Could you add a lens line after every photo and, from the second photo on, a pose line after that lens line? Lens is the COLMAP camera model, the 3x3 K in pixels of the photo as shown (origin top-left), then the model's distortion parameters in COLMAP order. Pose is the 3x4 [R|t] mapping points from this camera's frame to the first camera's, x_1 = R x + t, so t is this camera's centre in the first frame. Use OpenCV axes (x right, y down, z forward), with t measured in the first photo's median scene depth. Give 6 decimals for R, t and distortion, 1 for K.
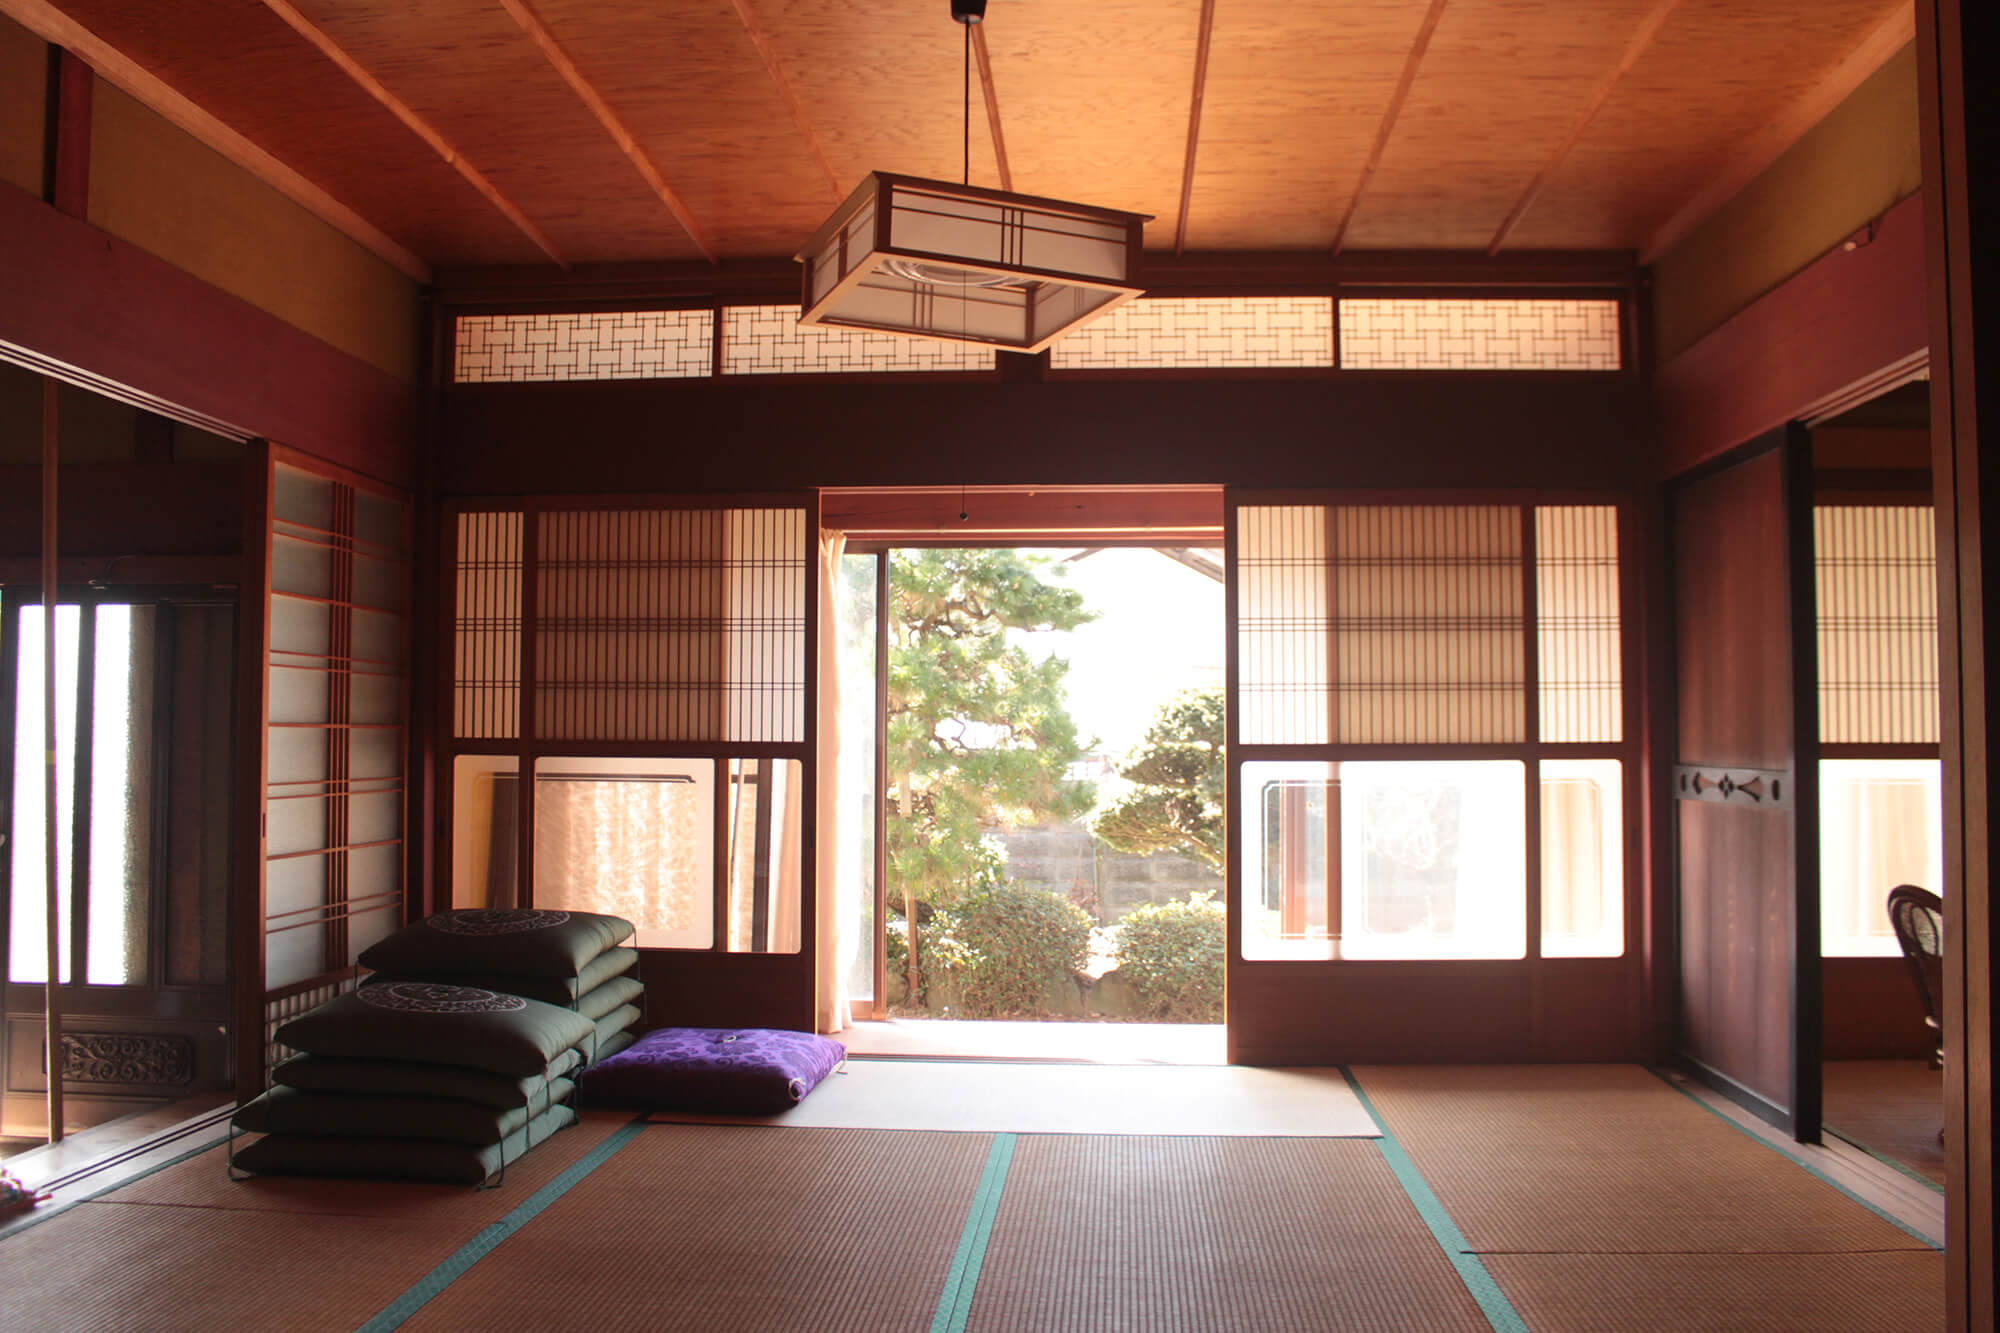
lens RADIAL K [[1668.4, 0, 1000.0], [0, 1668.4, 666.5], [0, 0, 1]] dist [-0.156706, 0.129177]
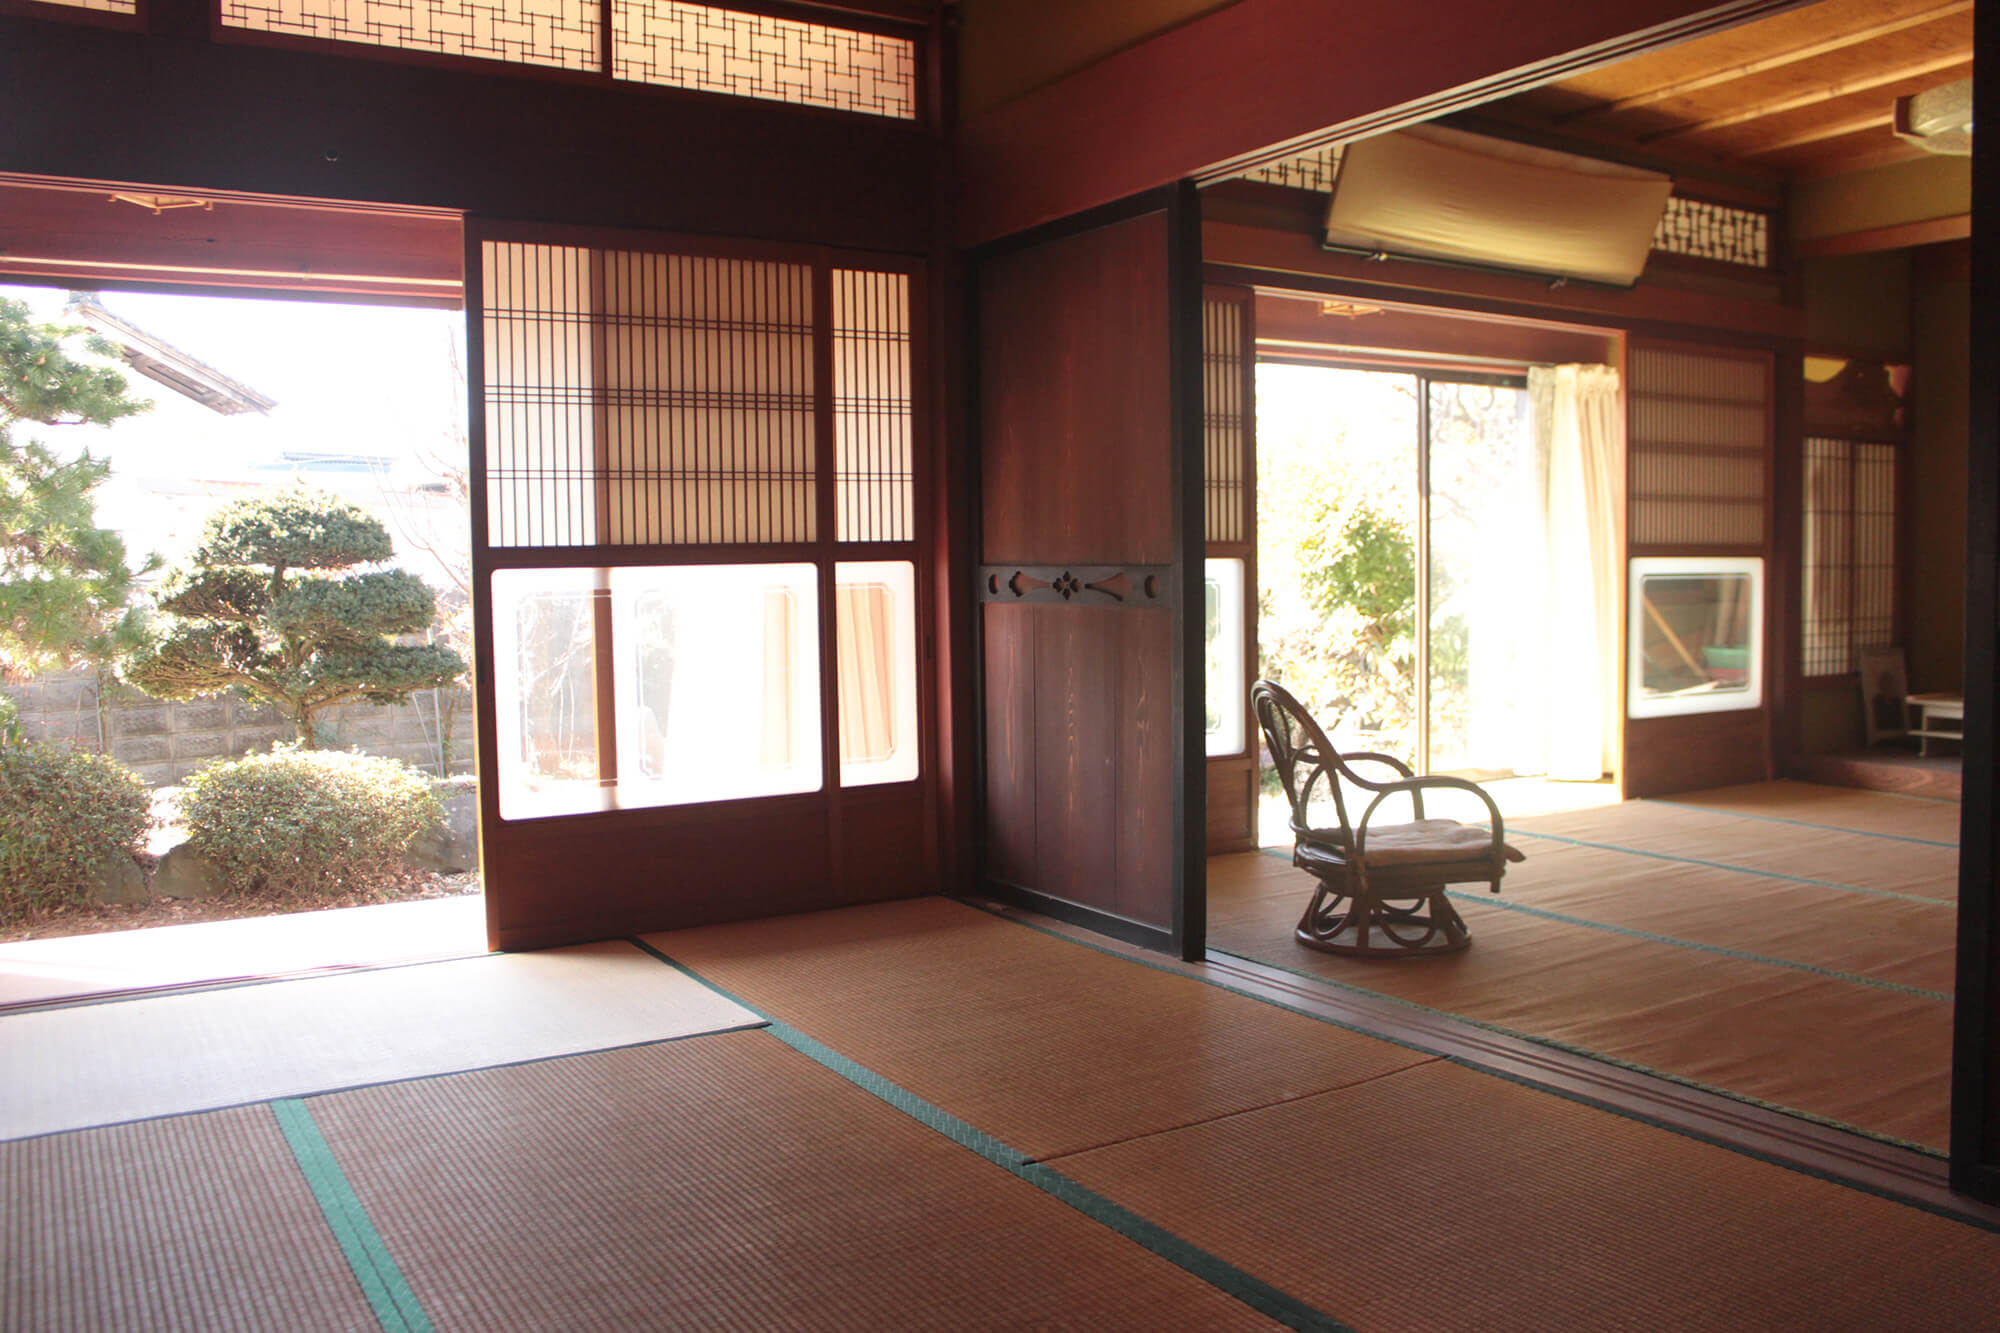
lens RADIAL K [[1668.4, 0, 1000.0], [0, 1668.4, 666.5], [0, 0, 1]] dist [-0.156706, 0.129177]
pose [[0.811800, -0.049584, 0.581826, -0.113066], [-0.010389, 0.995004, 0.099290, 0.023228], [-0.583843, -0.086648, 0.807230, 0.230061]]
